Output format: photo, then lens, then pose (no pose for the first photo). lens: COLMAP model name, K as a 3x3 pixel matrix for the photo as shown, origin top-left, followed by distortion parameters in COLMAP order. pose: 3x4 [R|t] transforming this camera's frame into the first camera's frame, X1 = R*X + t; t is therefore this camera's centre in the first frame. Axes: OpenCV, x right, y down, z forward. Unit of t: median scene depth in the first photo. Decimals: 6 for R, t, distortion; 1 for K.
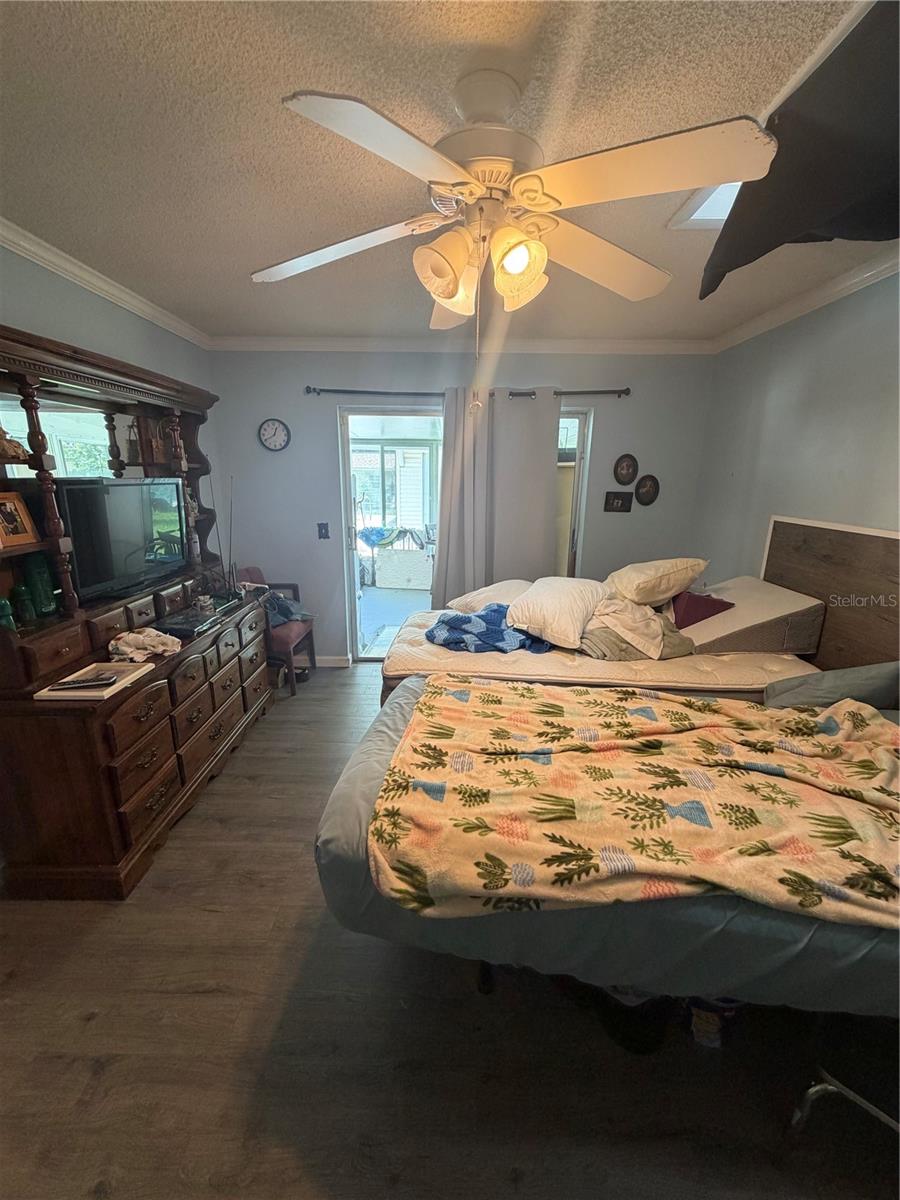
lens RADIAL K [[480.4, 0, 448.6], [0, 480.4, 595.5], [0, 0, 1]] dist [0.000521, -0.000252]
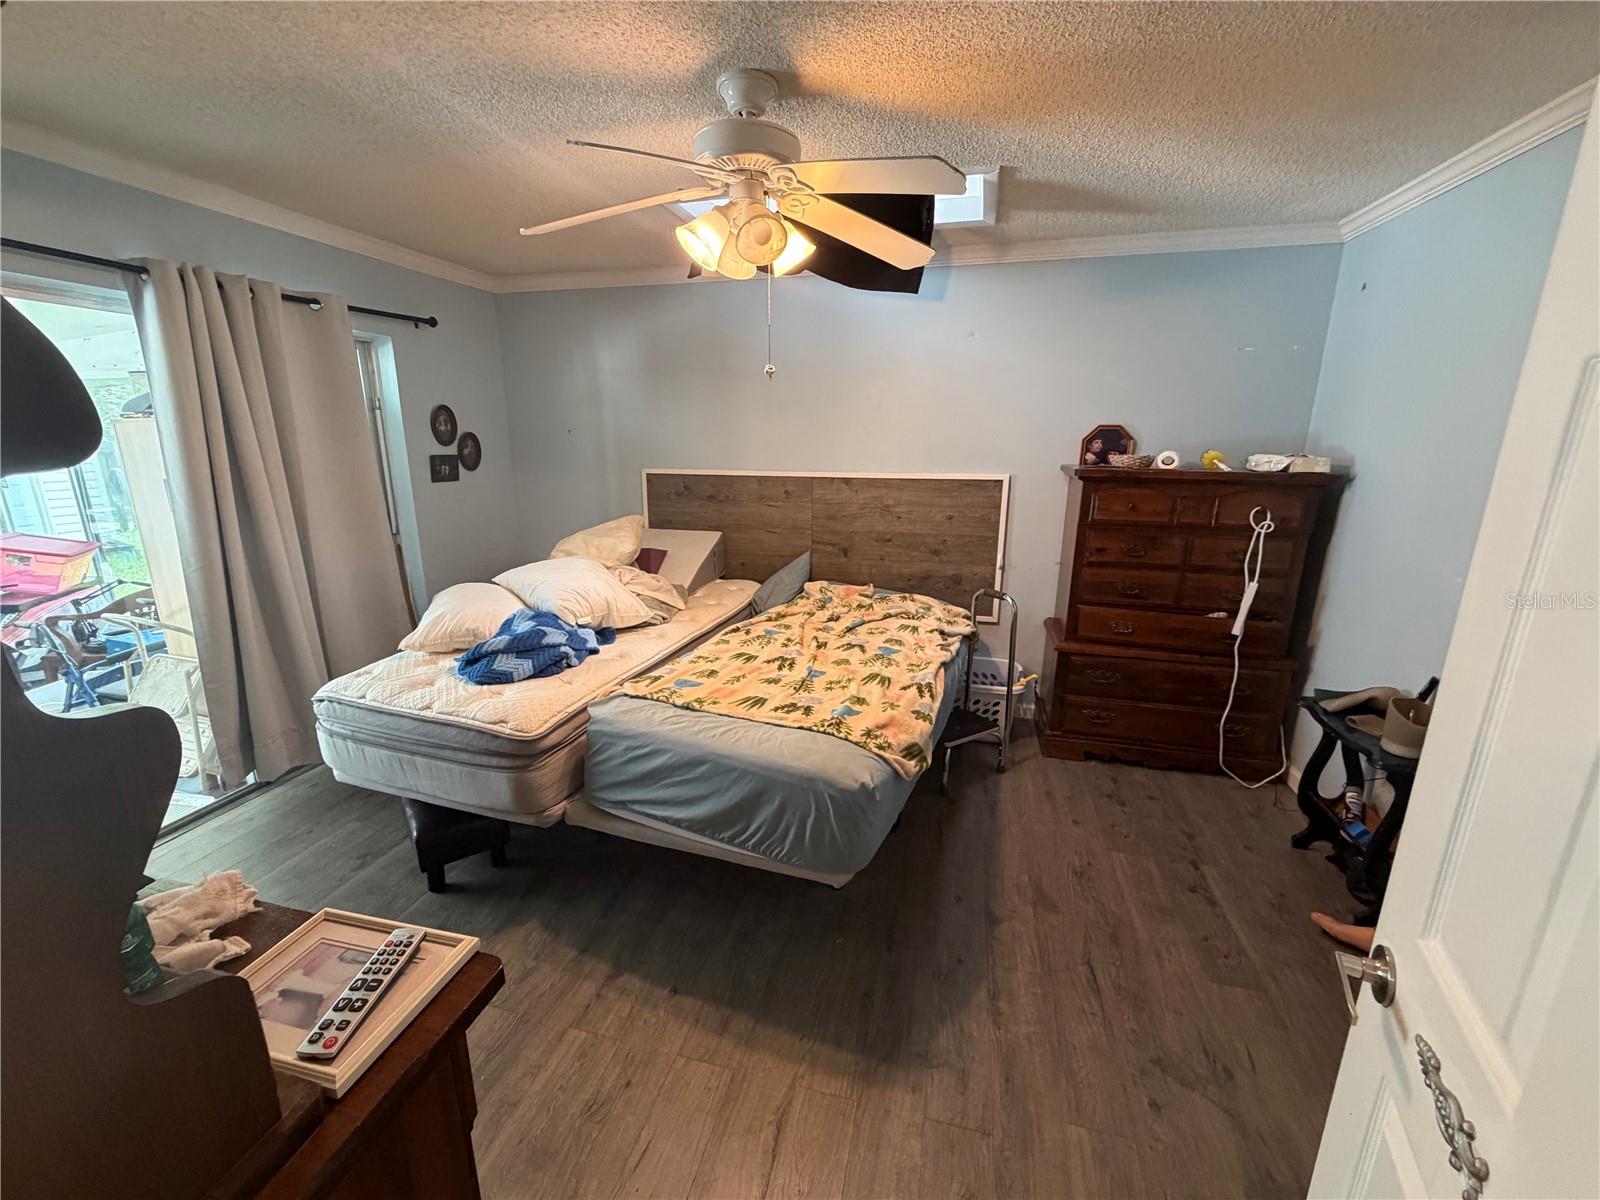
lens RADIAL K [[640.5, 0, 797.0], [0, 640.5, 603.2], [0, 0, 1]] dist [0.000521, -0.000252]
pose [[0.241888, -0.255614, 0.936030, -1.061719], [0.239120, 0.950628, 0.197808, -0.125956], [-0.940378, 0.175976, 0.291068, 0.473046]]
